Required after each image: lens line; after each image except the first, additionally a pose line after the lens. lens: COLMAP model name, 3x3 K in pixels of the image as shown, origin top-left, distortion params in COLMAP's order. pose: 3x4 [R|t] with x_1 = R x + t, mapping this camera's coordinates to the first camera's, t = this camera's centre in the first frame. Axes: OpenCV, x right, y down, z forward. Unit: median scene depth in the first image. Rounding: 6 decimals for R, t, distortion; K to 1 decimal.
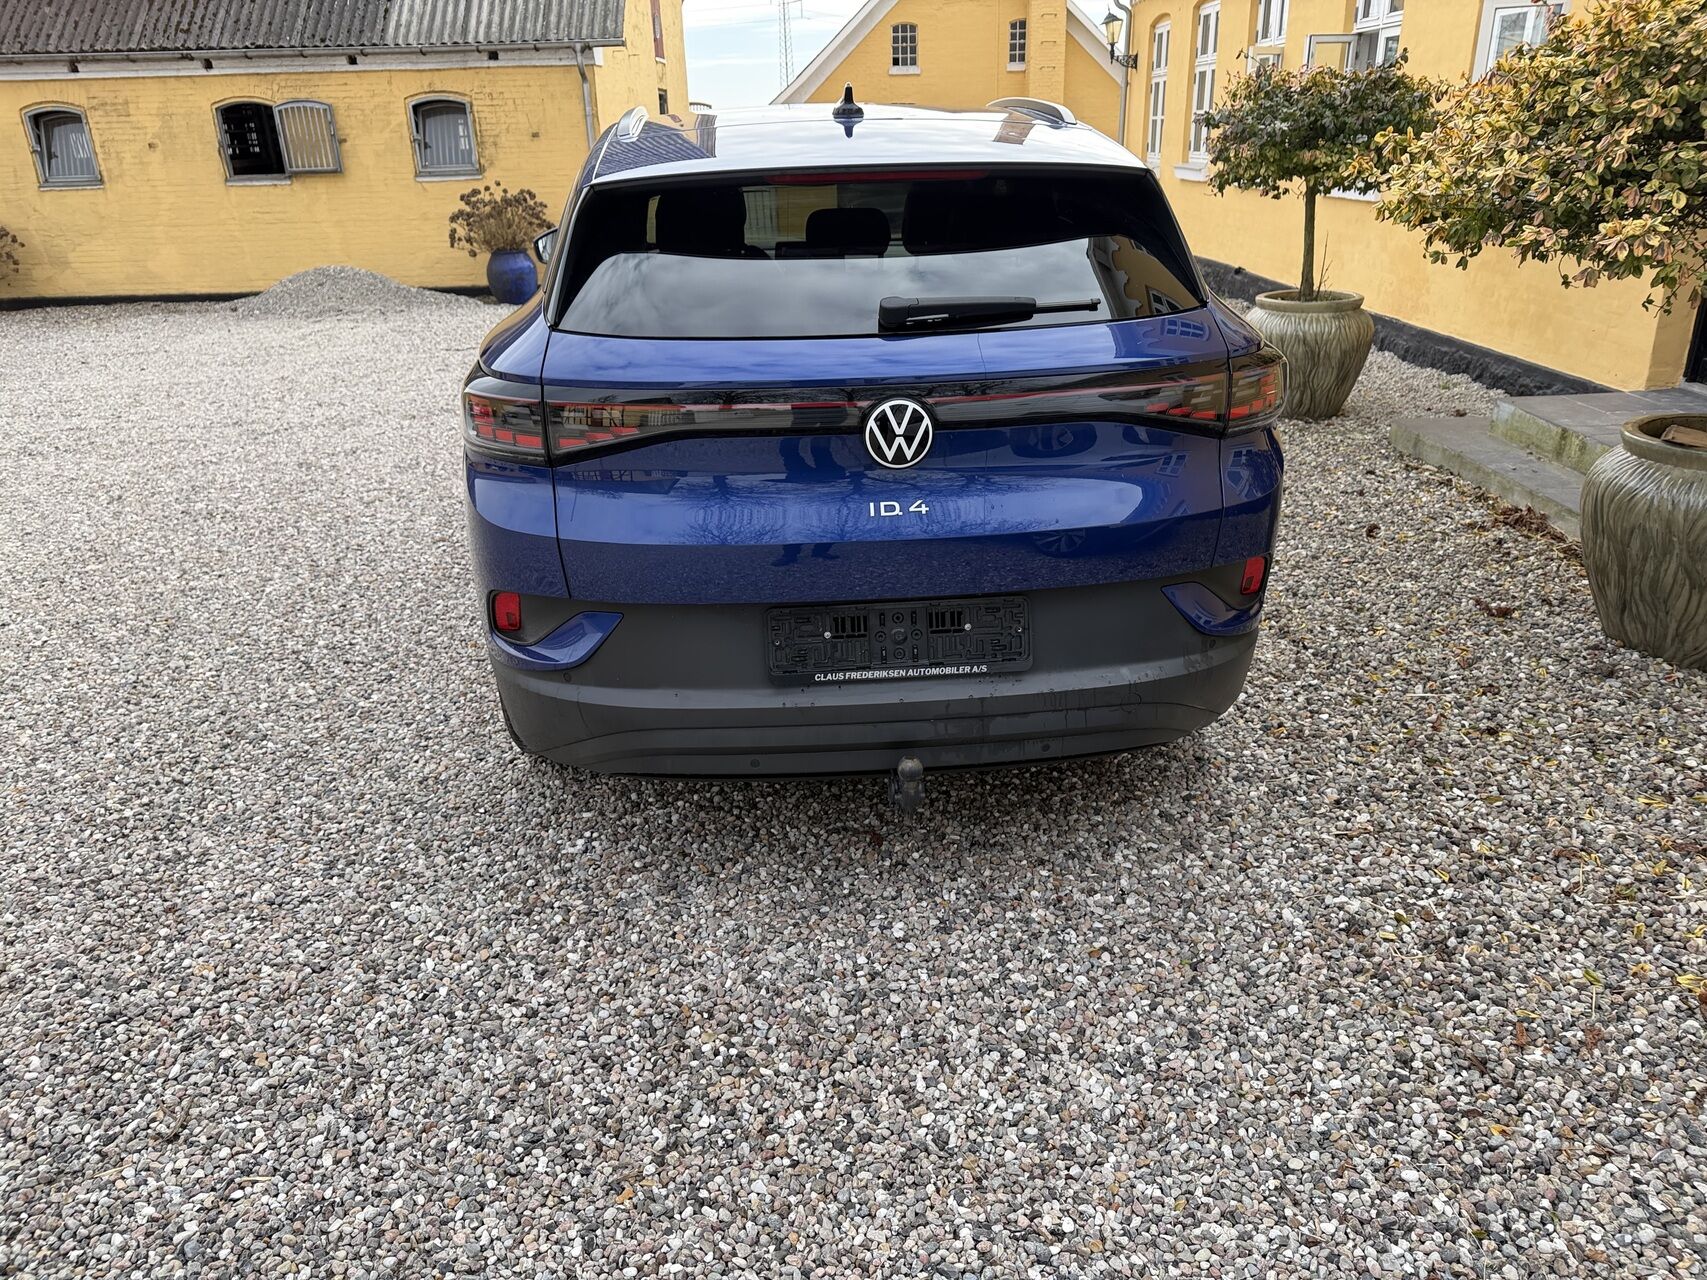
lens RADIAL K [[1171.8, 0, 860.5], [0, 1171.8, 639.1], [0, 0, 1]] dist [-0.038983, 0.001371]
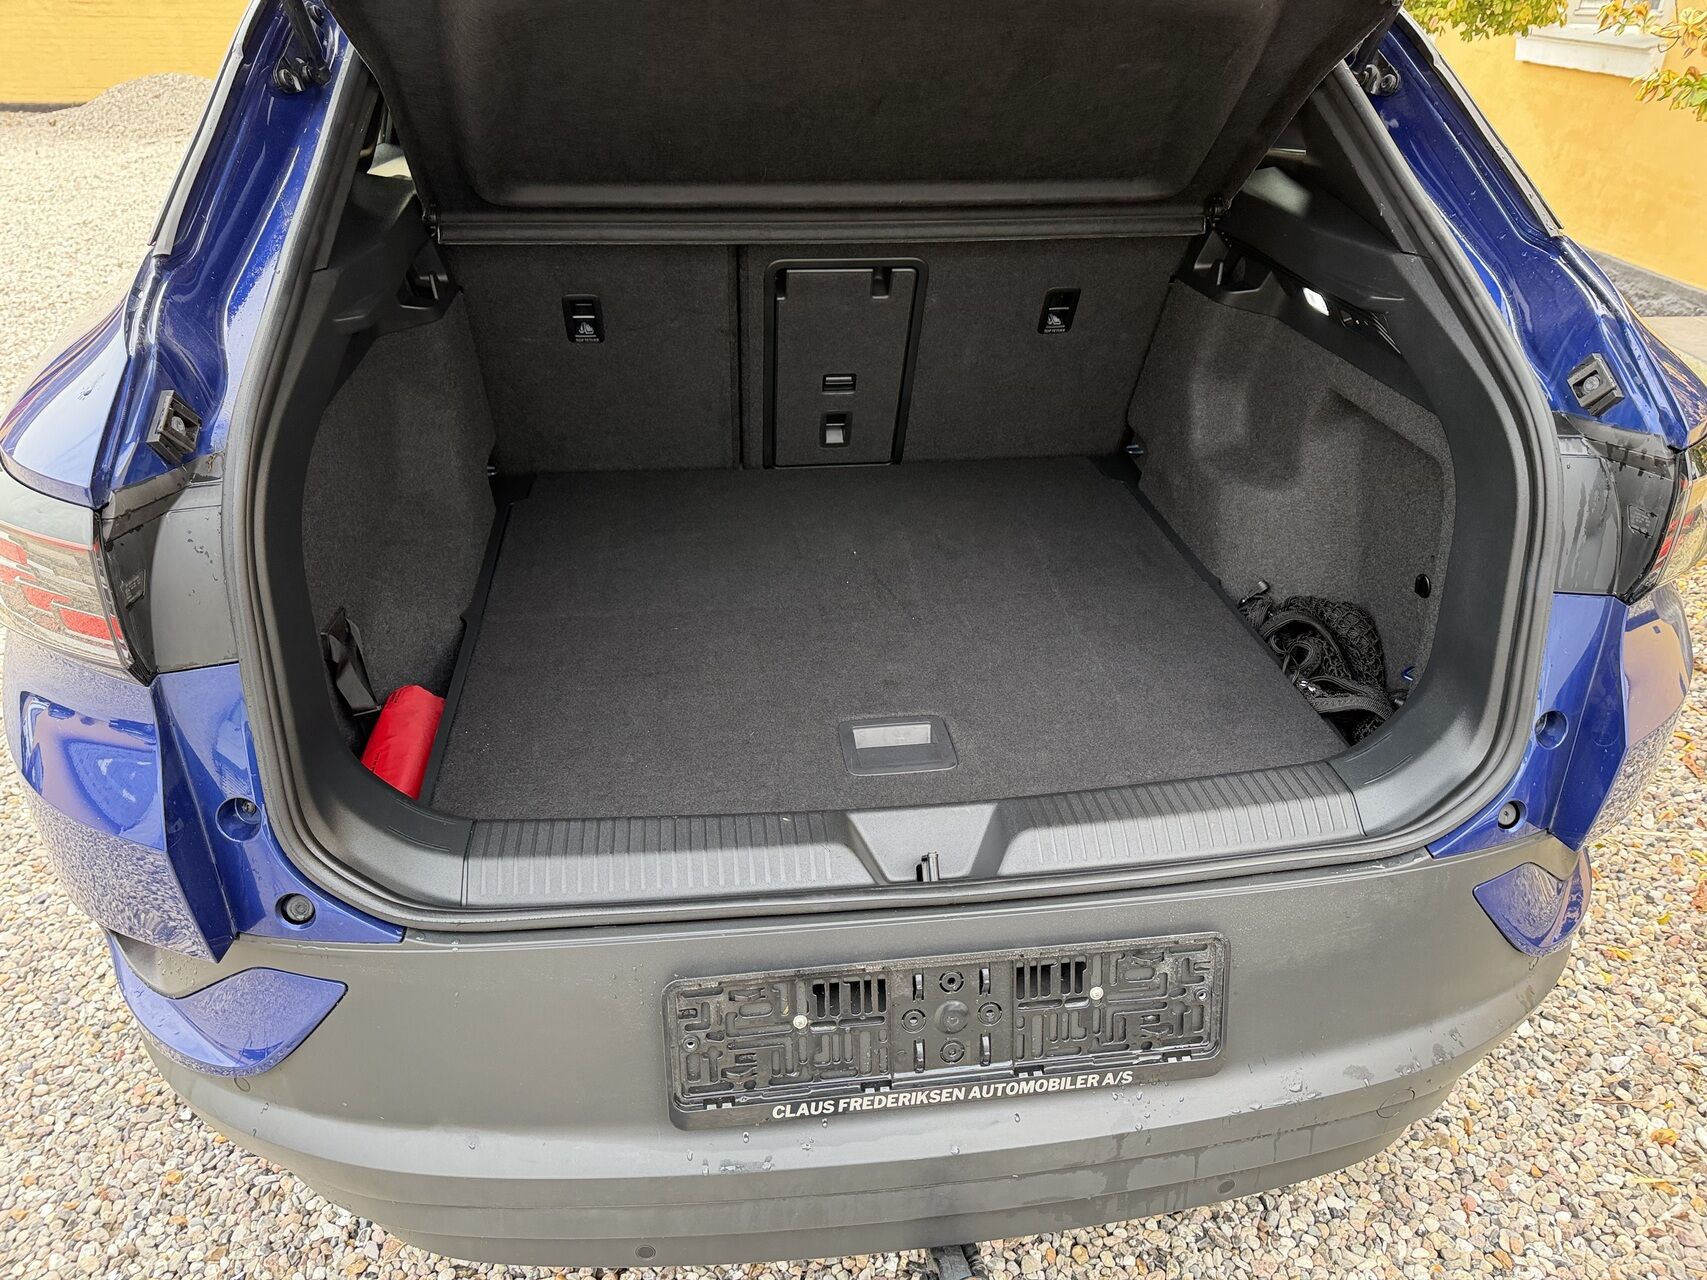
lens RADIAL K [[1171.8, 0, 860.5], [0, 1171.8, 639.1], [0, 0, 1]] dist [-0.038983, 0.001371]
pose [[0.998289, 0.012679, 0.057087, -0.027316], [-0.020279, 0.990693, 0.134593, -0.180510], [-0.054849, -0.135520, 0.989255, 0.472989]]
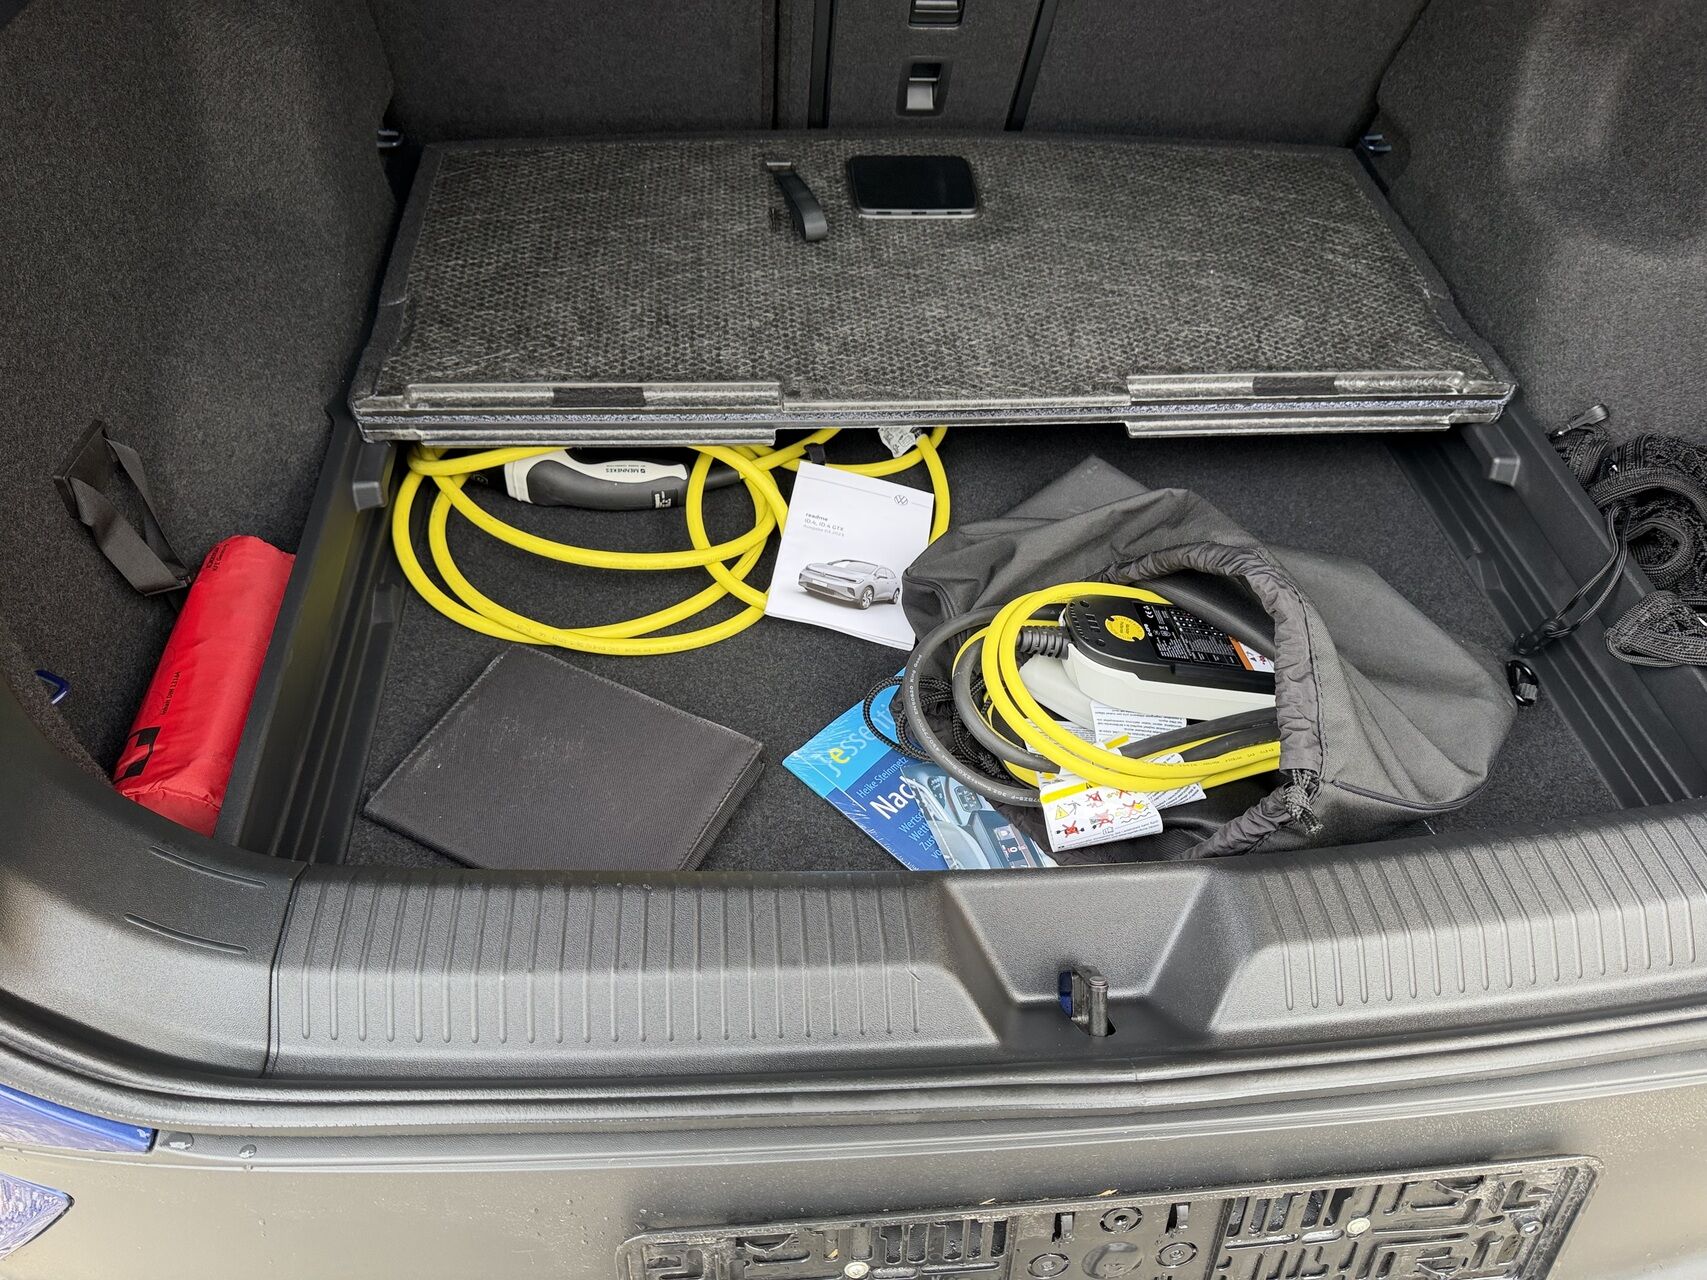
lens RADIAL K [[1171.8, 0, 860.5], [0, 1171.8, 639.1], [0, 0, 1]] dist [-0.038983, 0.001371]
pose [[0.997952, 0.044995, 0.045461, -0.038915], [-0.060180, 0.901308, 0.428977, -0.209934], [-0.021672, -0.430835, 0.902171, 0.692271]]
